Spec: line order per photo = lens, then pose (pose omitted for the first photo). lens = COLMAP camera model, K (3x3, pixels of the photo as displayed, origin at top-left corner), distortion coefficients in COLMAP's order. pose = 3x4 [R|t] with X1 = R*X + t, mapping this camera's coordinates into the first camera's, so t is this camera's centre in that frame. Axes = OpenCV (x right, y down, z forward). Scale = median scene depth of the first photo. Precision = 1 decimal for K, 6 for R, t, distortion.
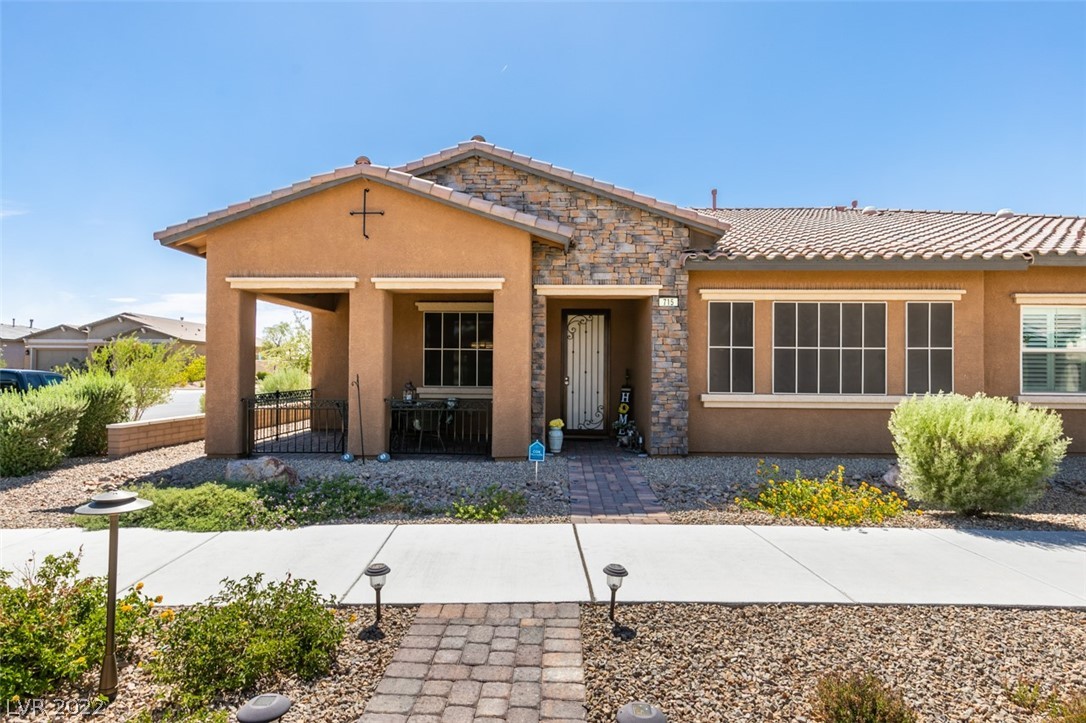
lens RADIAL K [[576.2, 0, 541.3], [0, 576.2, 366.3], [0, 0, 1]] dist [-0.001237, 0.000682]
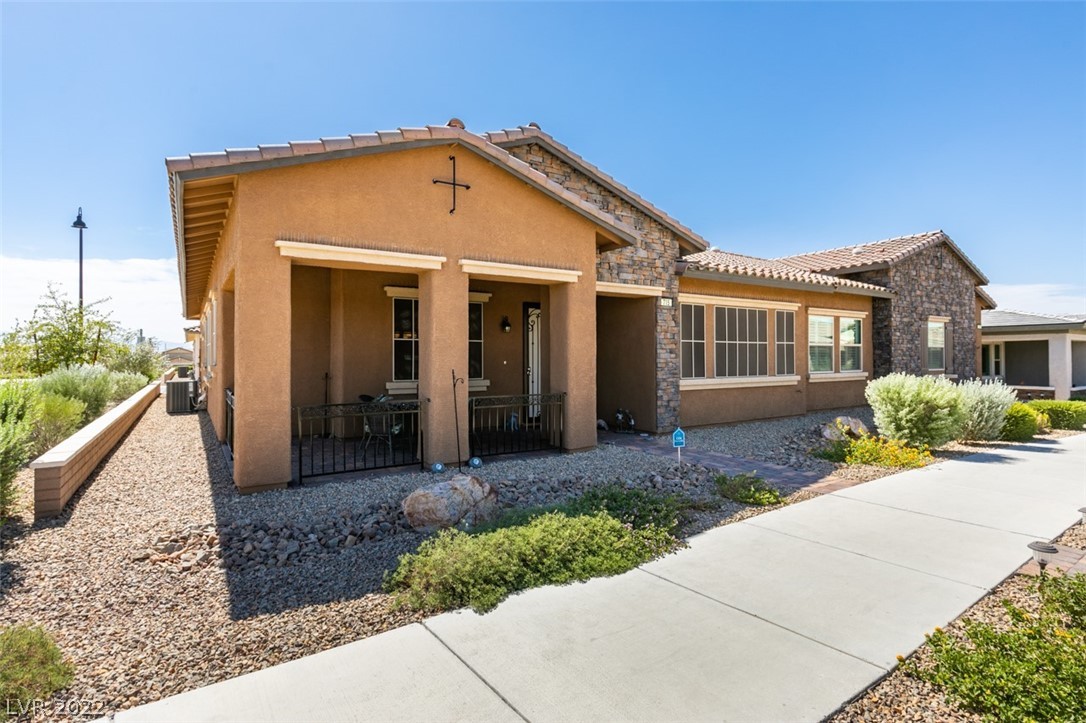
lens RADIAL K [[538.1, 0, 545.0], [0, 538.1, 354.8], [0, 0, 1]] dist [-0.004629, -0.000458]
pose [[0.827075, -0.006639, 0.562053, -0.603180], [0.007513, 0.999971, 0.000757, -0.007180], [-0.562042, 0.003596, 0.827101, 0.233729]]
